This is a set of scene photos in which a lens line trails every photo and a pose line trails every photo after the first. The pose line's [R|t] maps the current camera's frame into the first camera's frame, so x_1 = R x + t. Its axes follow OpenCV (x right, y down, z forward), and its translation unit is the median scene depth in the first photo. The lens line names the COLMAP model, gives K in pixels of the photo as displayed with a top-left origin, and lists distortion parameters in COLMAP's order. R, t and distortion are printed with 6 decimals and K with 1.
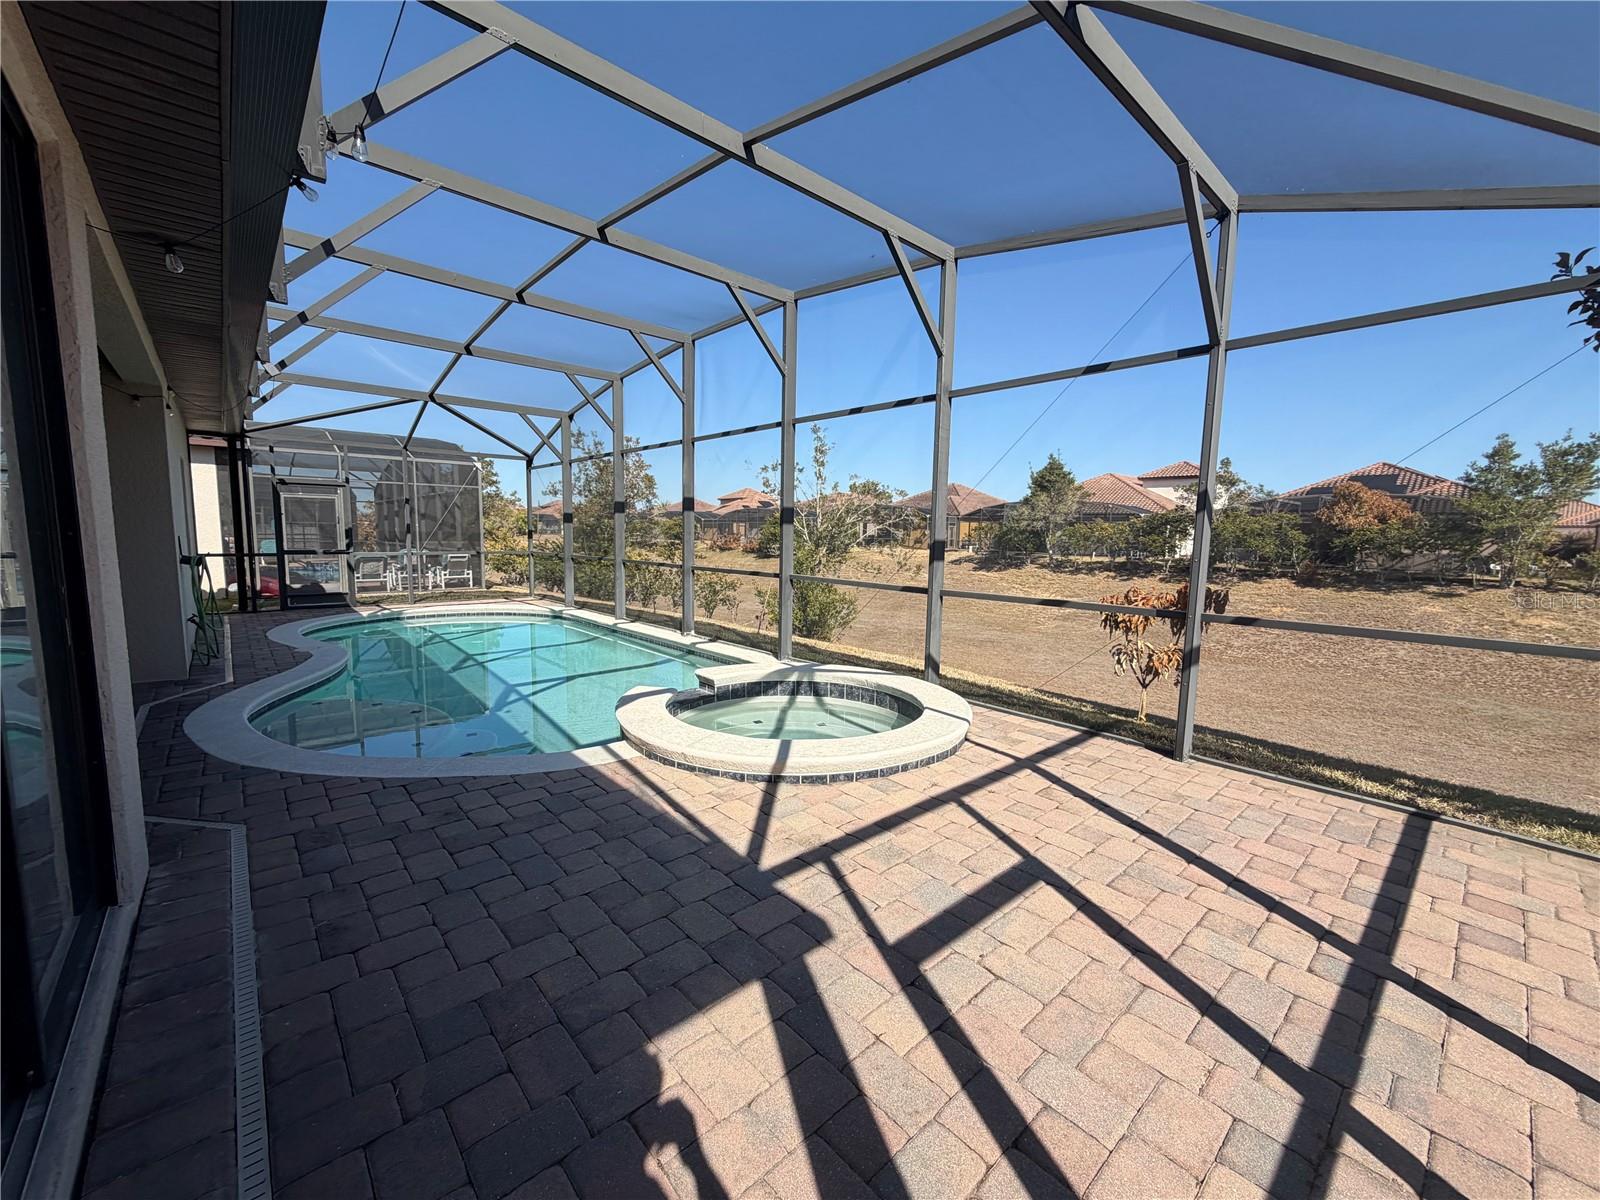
lens RADIAL K [[641.8, 0, 800.0], [0, 641.8, 600.0], [0, 0, 1]] dist [0.002928, 0.000492]
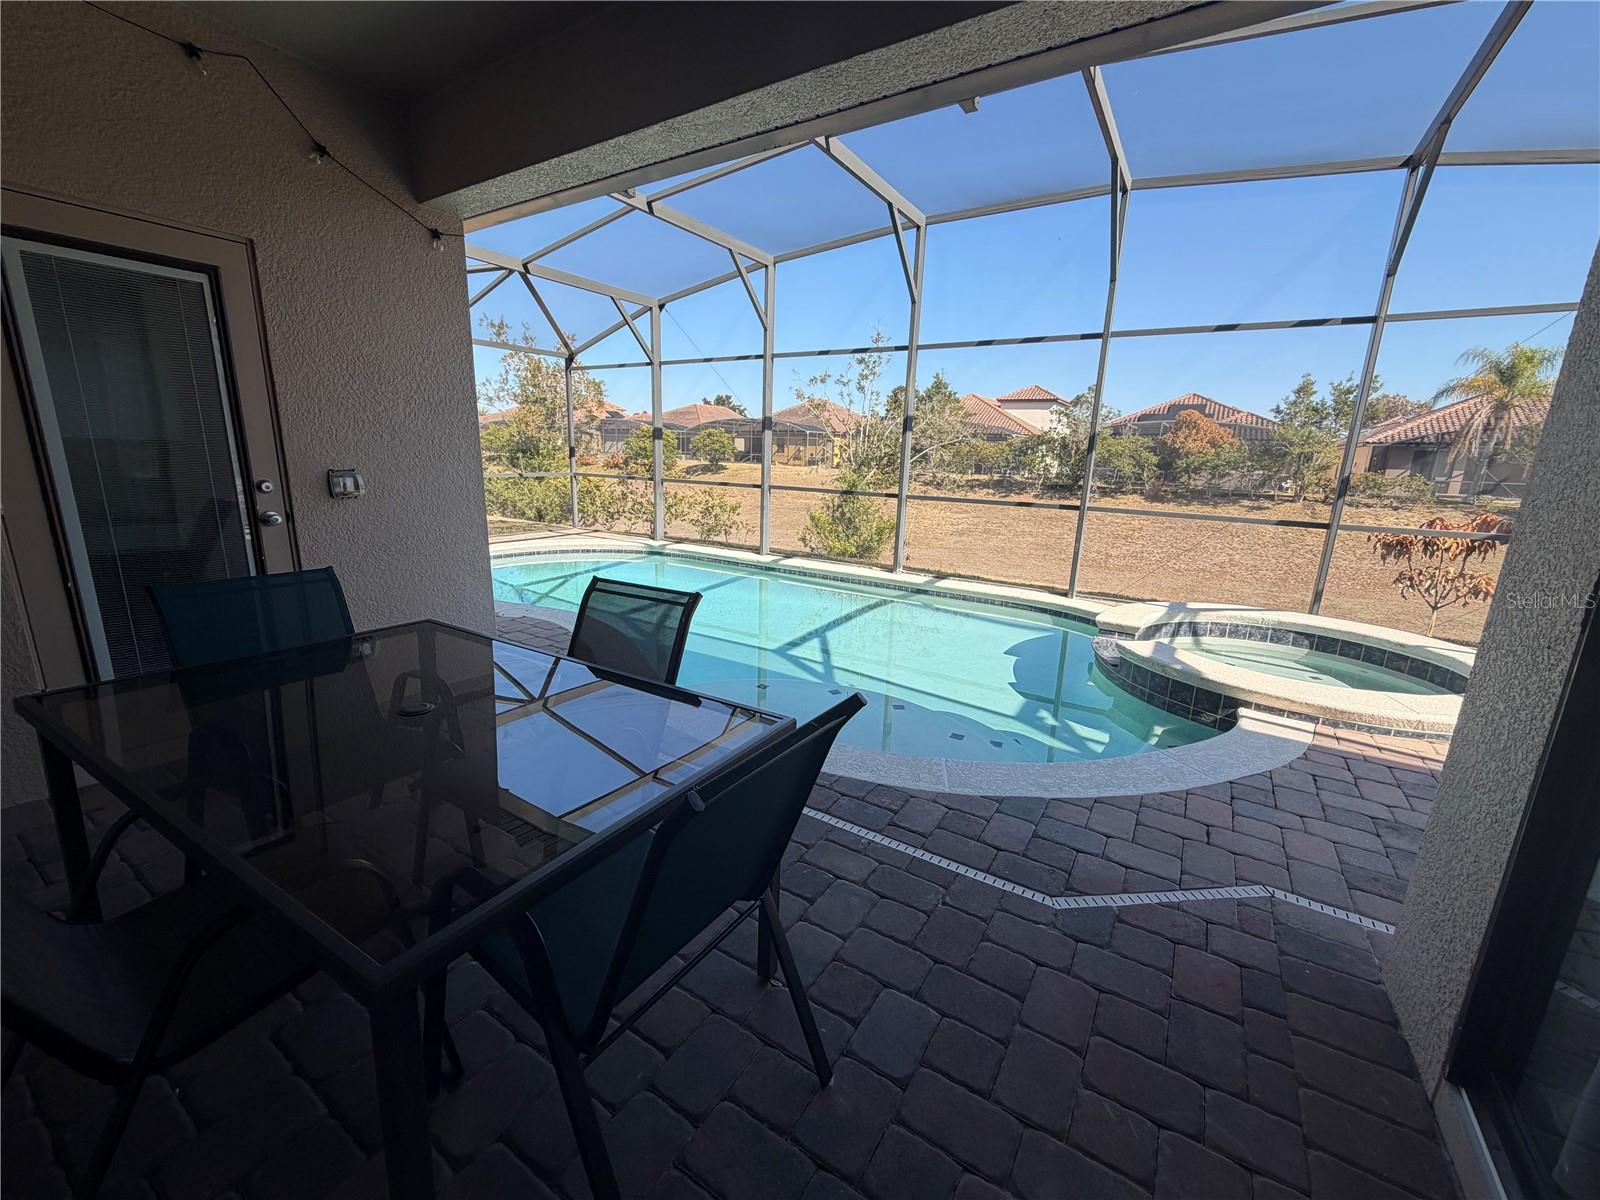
lens RADIAL K [[641.8, 0, 800.0], [0, 641.8, 600.0], [0, 0, 1]] dist [0.002928, 0.000492]
pose [[0.961995, -0.049718, 0.268502, -0.176906], [0.014488, 0.991193, 0.131627, -0.008711], [-0.272682, -0.122735, 0.954244, 0.055337]]
